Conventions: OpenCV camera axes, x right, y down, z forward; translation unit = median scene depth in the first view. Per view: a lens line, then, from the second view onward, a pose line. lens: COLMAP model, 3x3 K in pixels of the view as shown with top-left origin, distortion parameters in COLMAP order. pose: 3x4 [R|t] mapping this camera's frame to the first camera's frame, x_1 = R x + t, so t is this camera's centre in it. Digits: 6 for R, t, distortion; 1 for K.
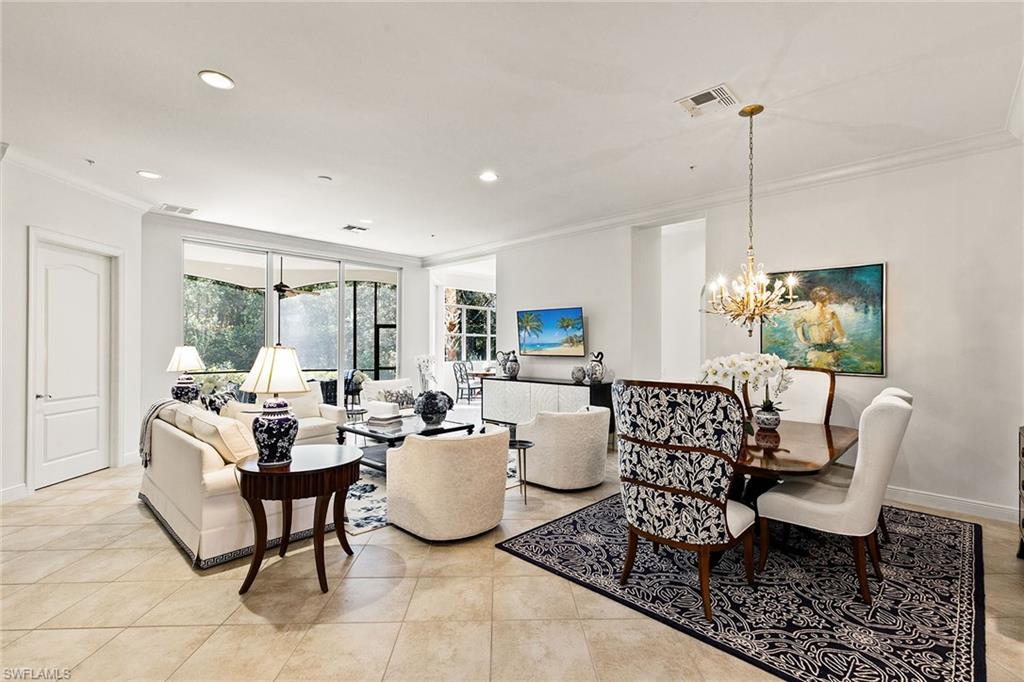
lens RADIAL K [[476.1, 0, 512.0], [0, 476.1, 341.0], [0, 0, 1]] dist [0.000344, -0.000038]
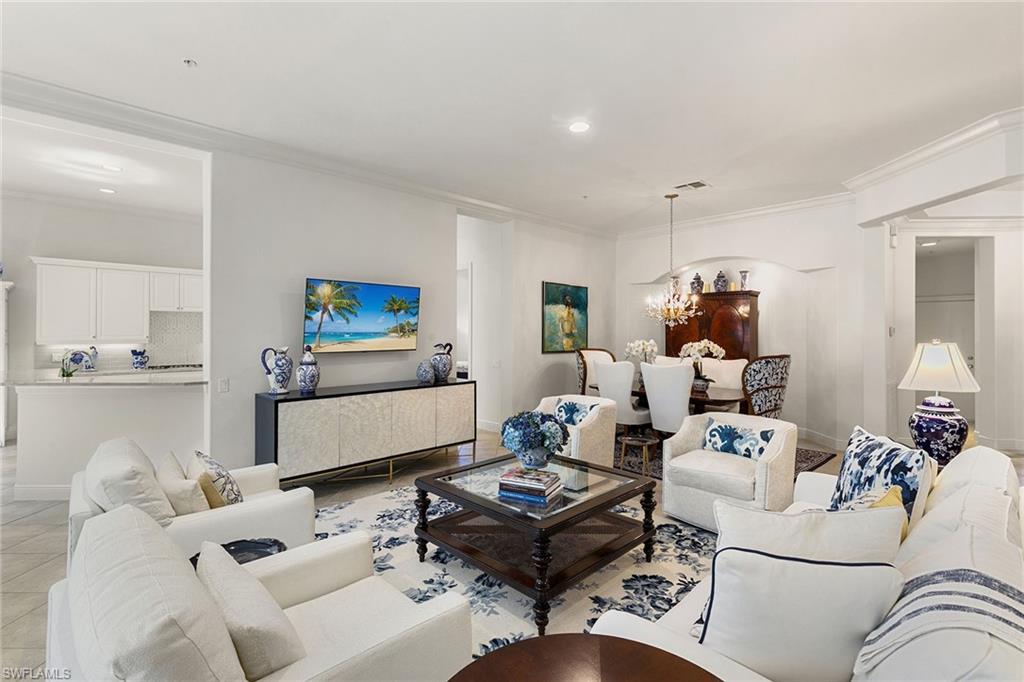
lens RADIAL K [[460.7, 0, 519.4], [0, 460.7, 332.4], [0, 0, 1]] dist [0.001171, -0.000118]
pose [[0.018831, 0.000130, 0.999823, -0.646139], [-0.009248, 0.999957, 0.000044, 0.003058], [-0.999780, -0.009247, 0.018831, 0.850106]]
